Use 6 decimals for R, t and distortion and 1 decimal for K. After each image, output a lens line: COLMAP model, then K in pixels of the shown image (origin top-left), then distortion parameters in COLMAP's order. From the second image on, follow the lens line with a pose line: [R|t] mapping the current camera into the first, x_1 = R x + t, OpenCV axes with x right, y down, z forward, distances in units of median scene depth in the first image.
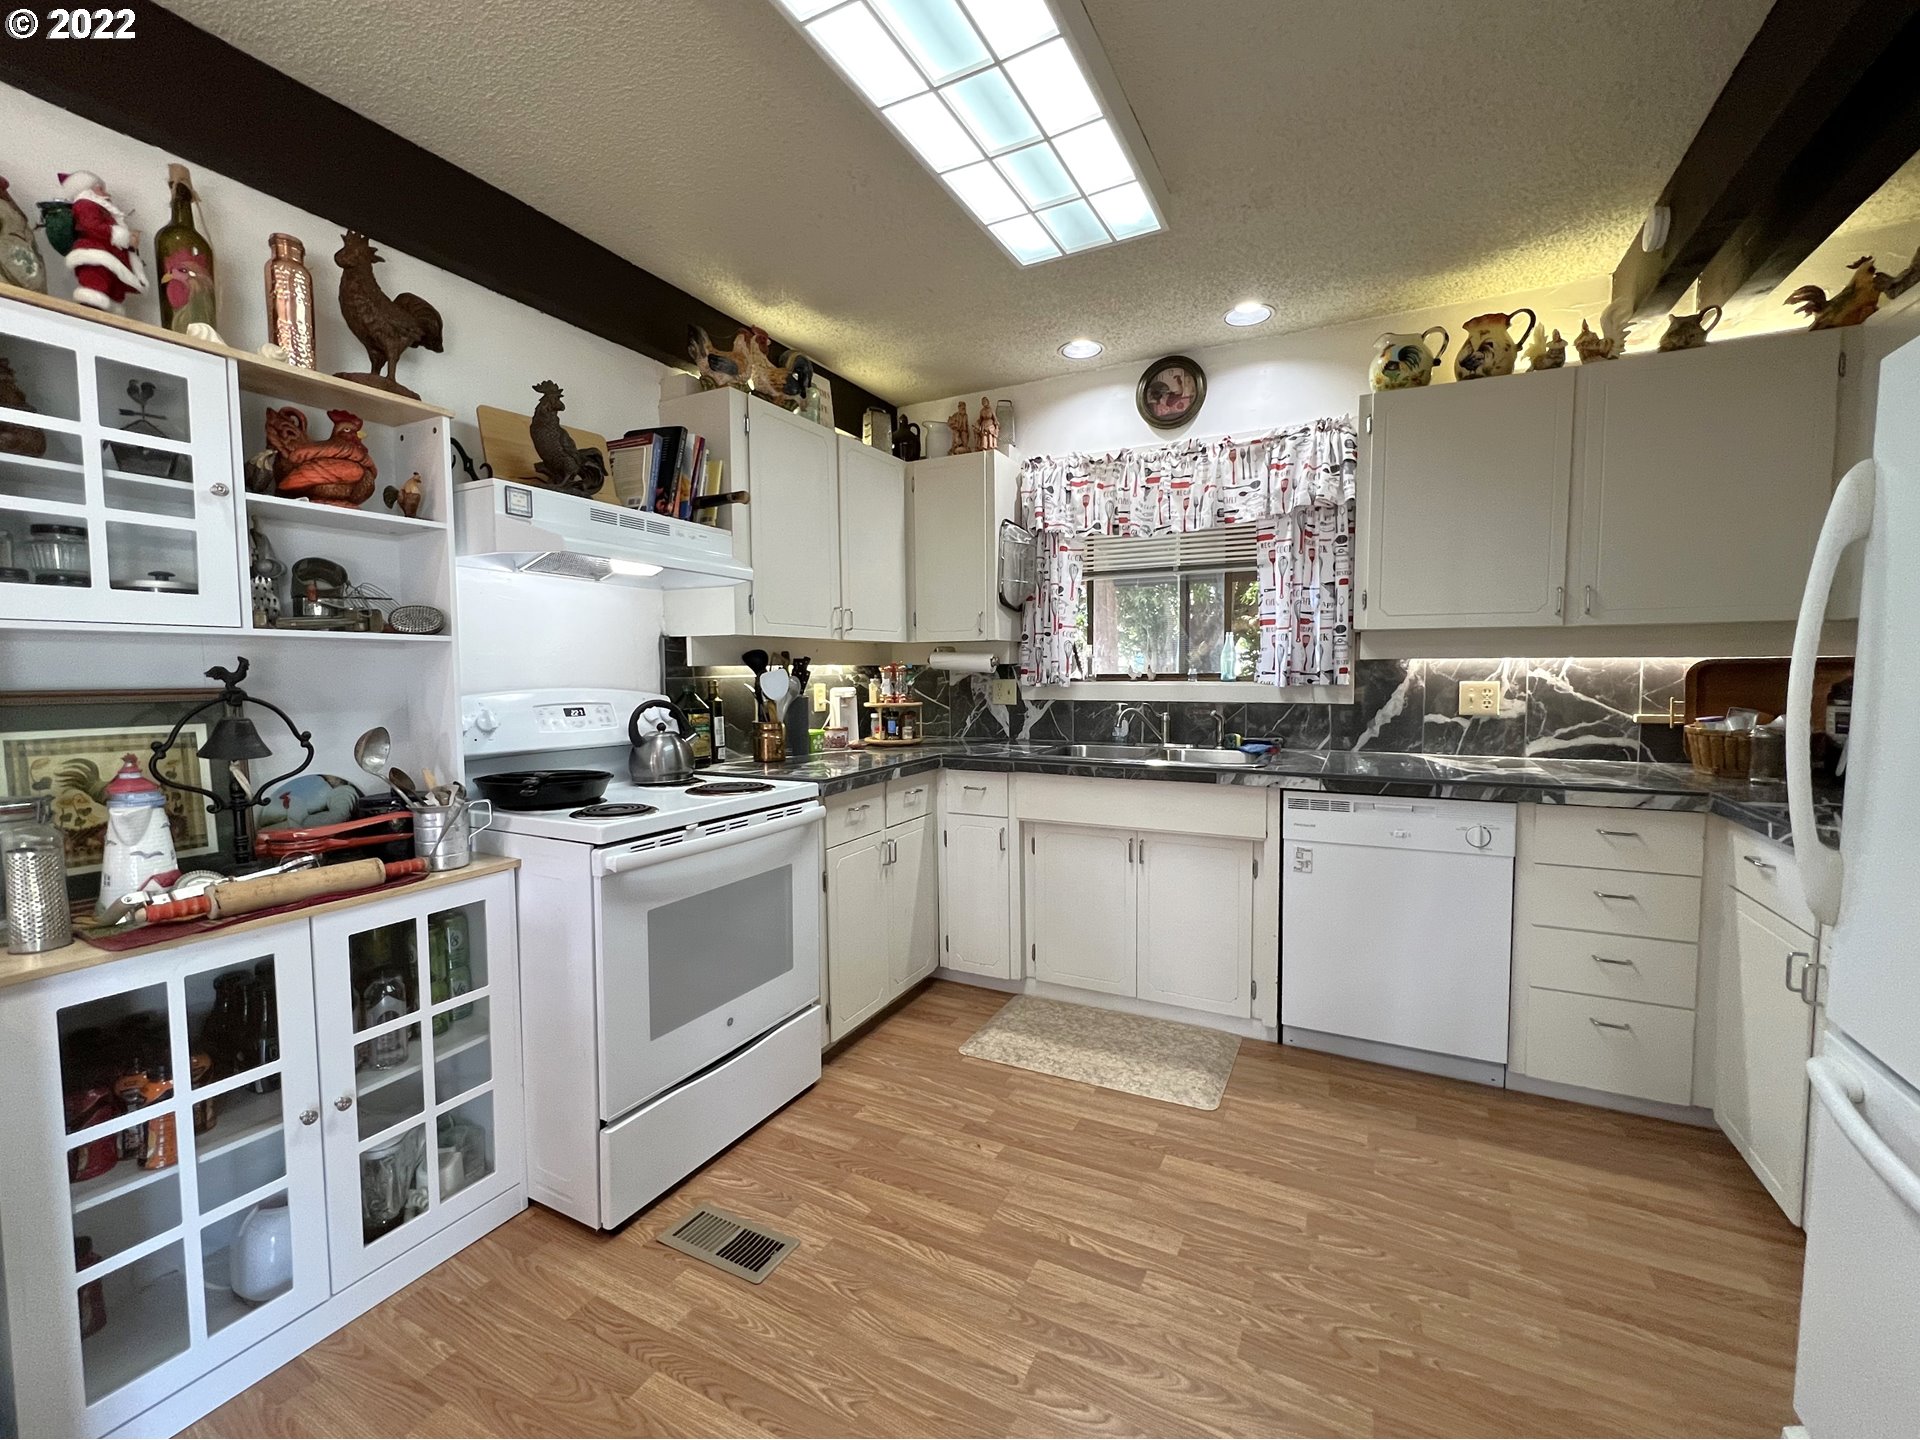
lens RADIAL K [[781.4, 0, 963.3], [0, 781.4, 718.3], [0, 0, 1]] dist [0.001062, -0.000145]
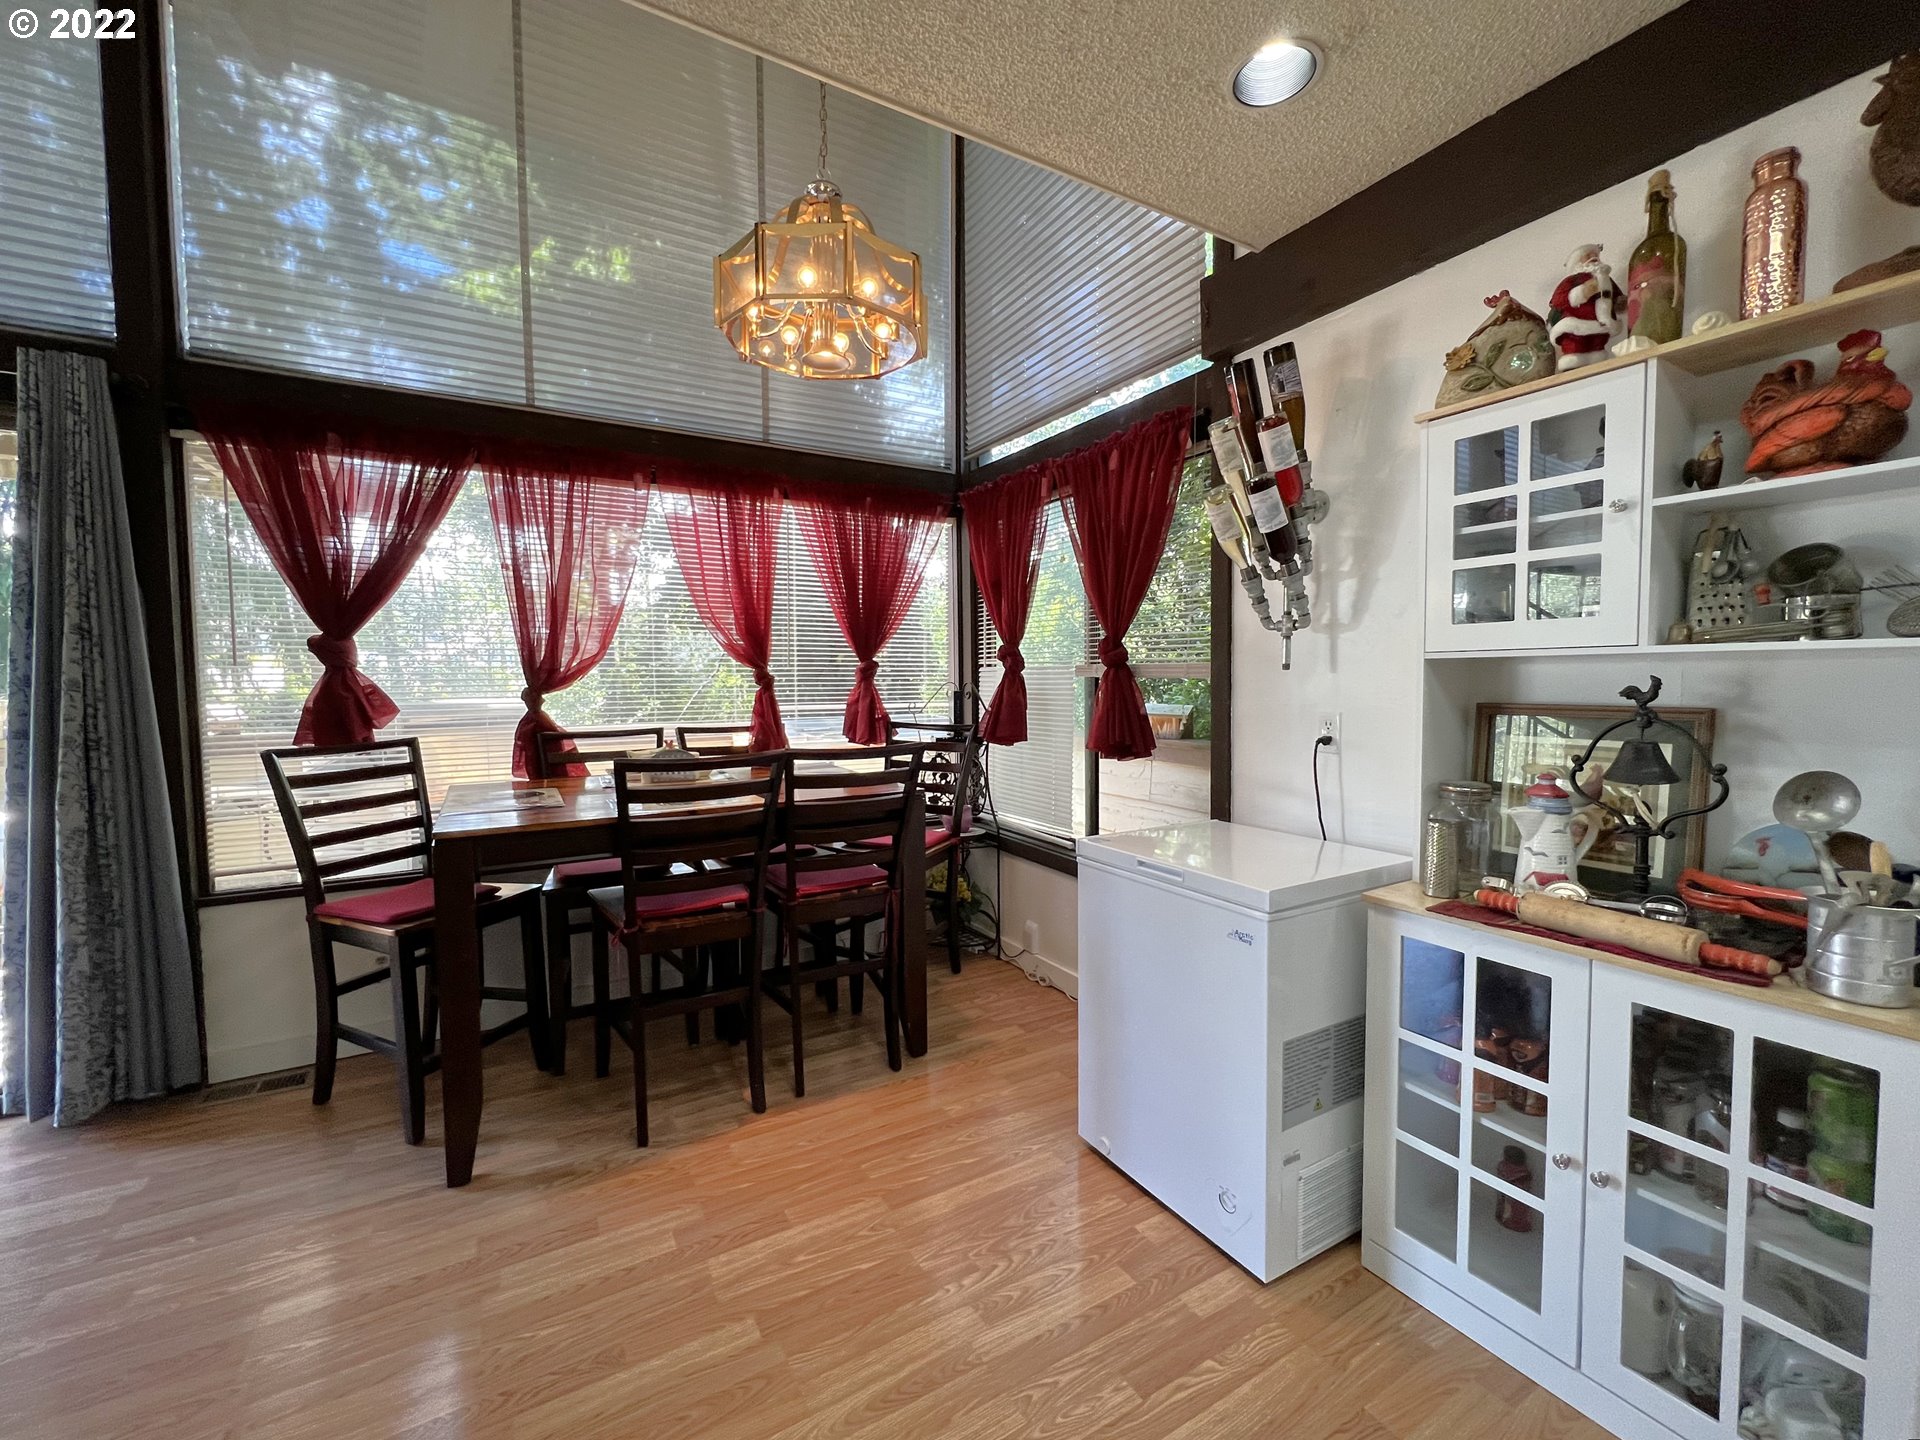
lens RADIAL K [[781.4, 0, 960.8], [0, 781.4, 717.8], [0, 0, 1]] dist [0.001062, -0.000145]
pose [[-0.535296, 0.060268, -0.842512, 0.320893], [-0.035046, 0.995008, 0.093443, -0.089558], [0.843937, 0.079547, -0.530511, 0.827476]]
